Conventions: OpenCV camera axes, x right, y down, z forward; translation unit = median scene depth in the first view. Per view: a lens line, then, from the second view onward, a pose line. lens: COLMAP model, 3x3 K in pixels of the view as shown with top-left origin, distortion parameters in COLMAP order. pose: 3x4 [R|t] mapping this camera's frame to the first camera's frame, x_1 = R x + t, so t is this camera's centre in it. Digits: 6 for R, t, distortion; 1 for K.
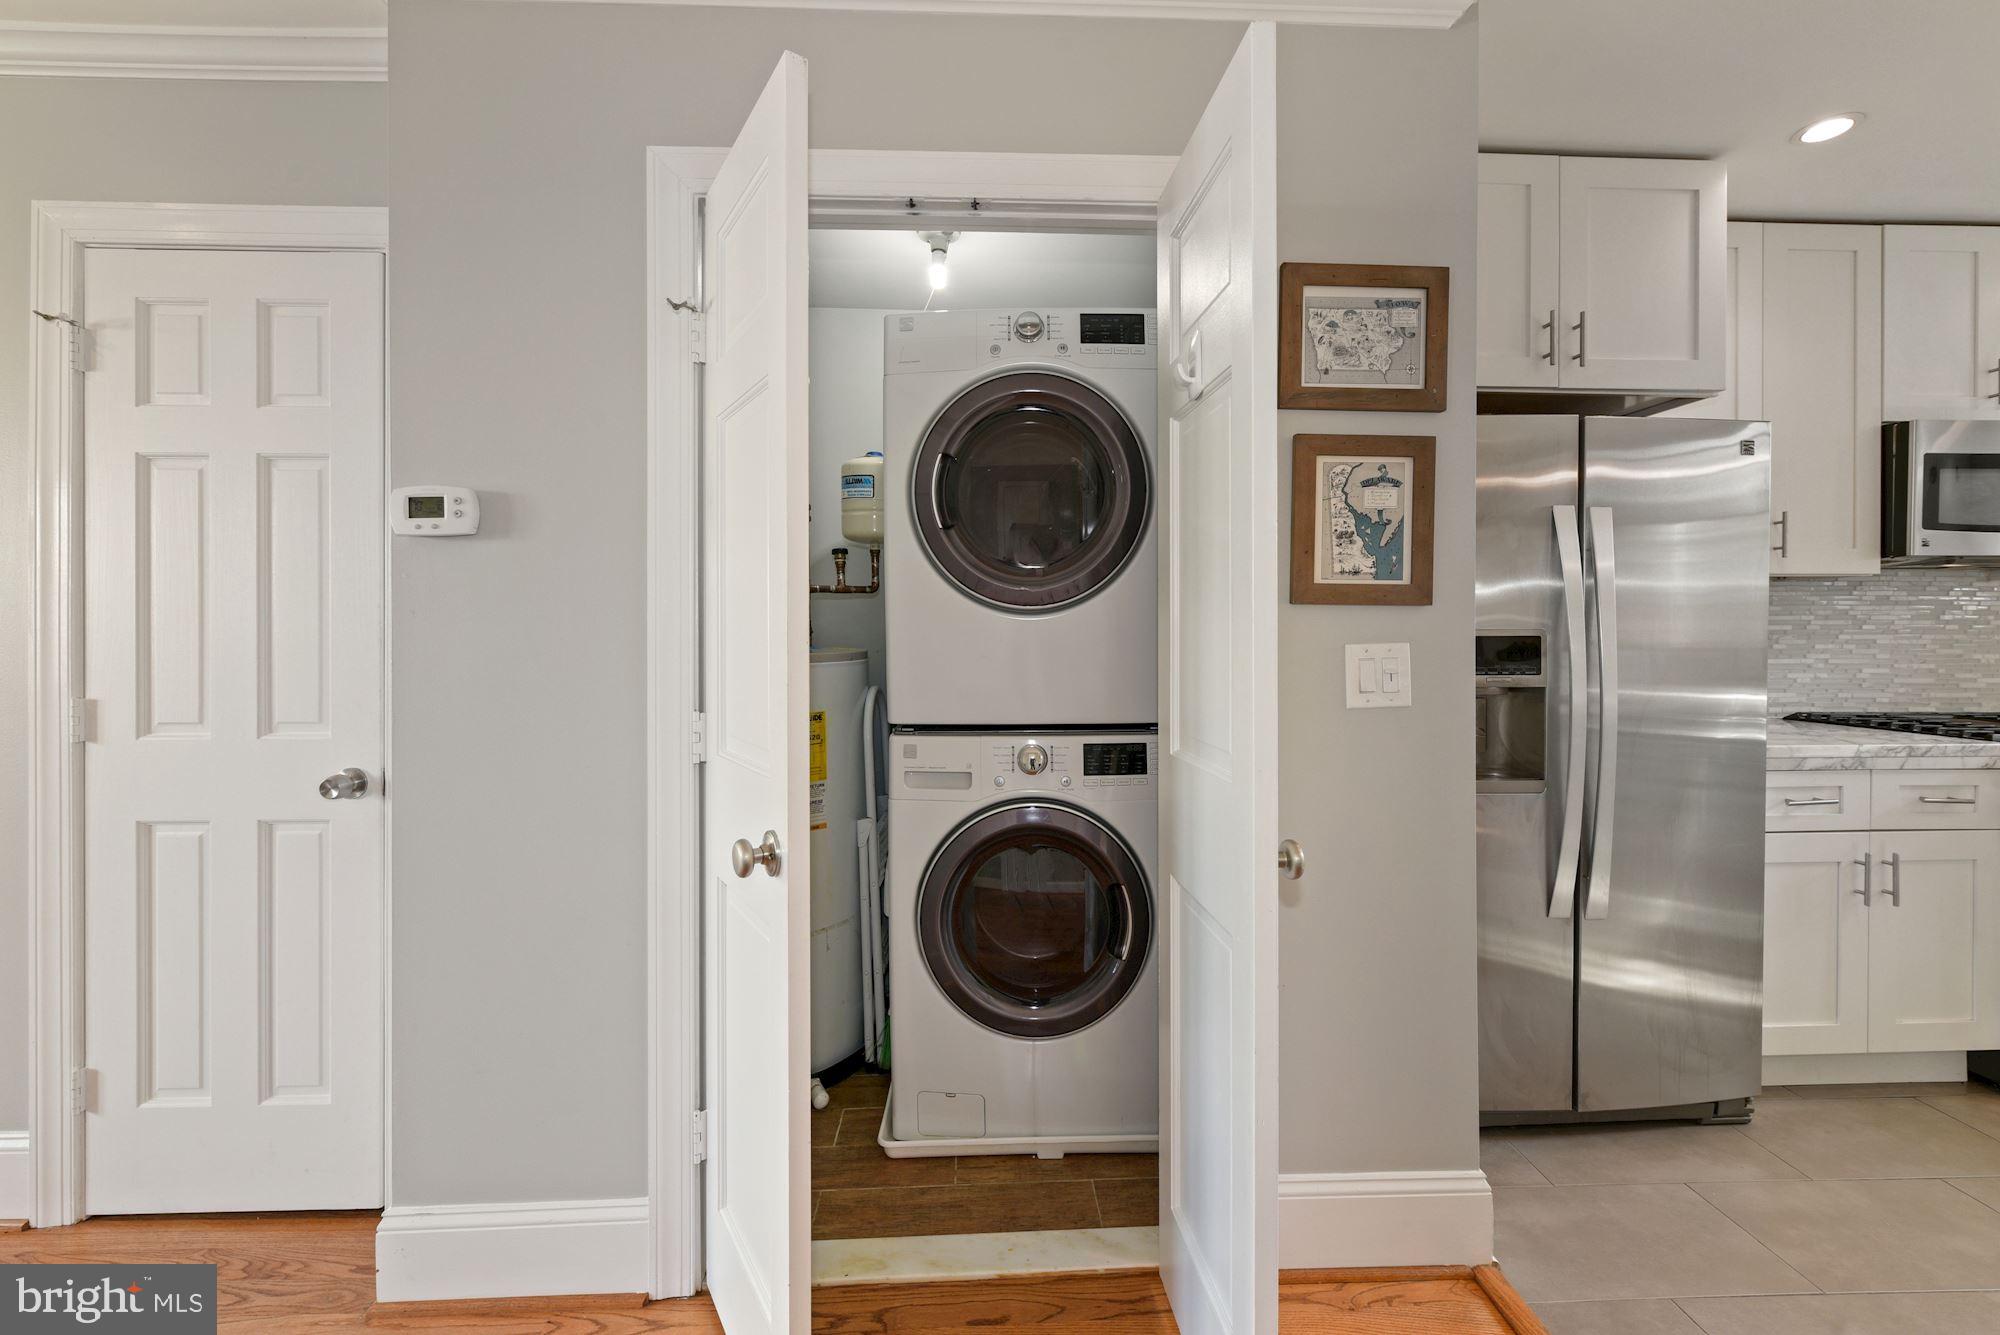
lens RADIAL K [[787.4, 0, 1011.7], [0, 787.4, 638.2], [0, 0, 1]] dist [0.003517, 0.000286]
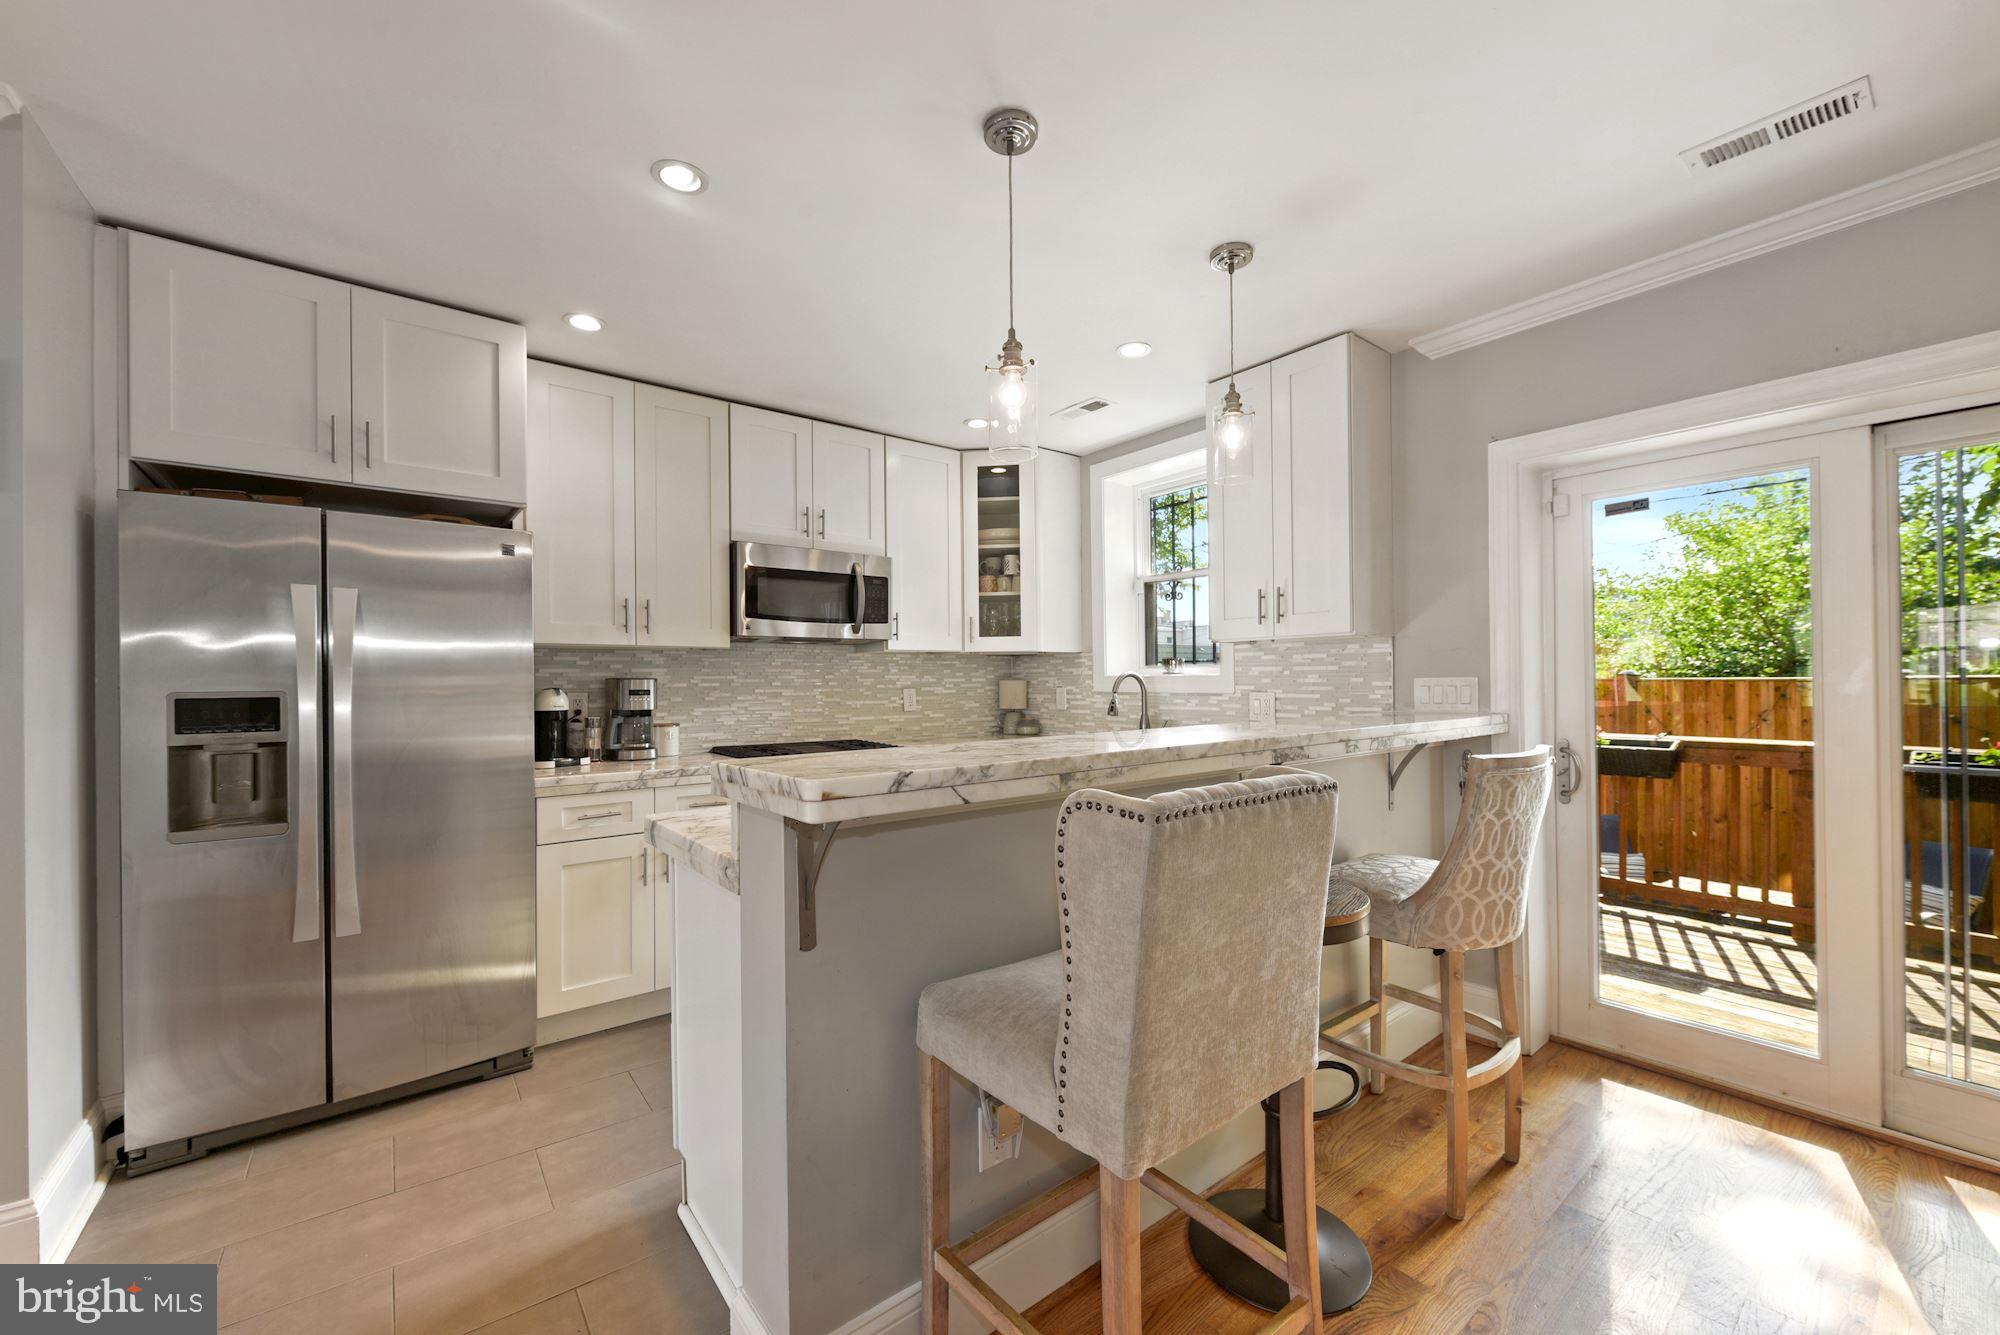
lens RADIAL K [[787.4, 0, 989.9], [0, 787.4, 678.1], [0, 0, 1]] dist [0.003517, 0.000286]
pose [[0.807576, -0.002043, 0.589759, 0.789728], [0.010023, 0.999897, -0.010261, -0.008147], [-0.589678, 0.014198, 0.807514, -0.514635]]
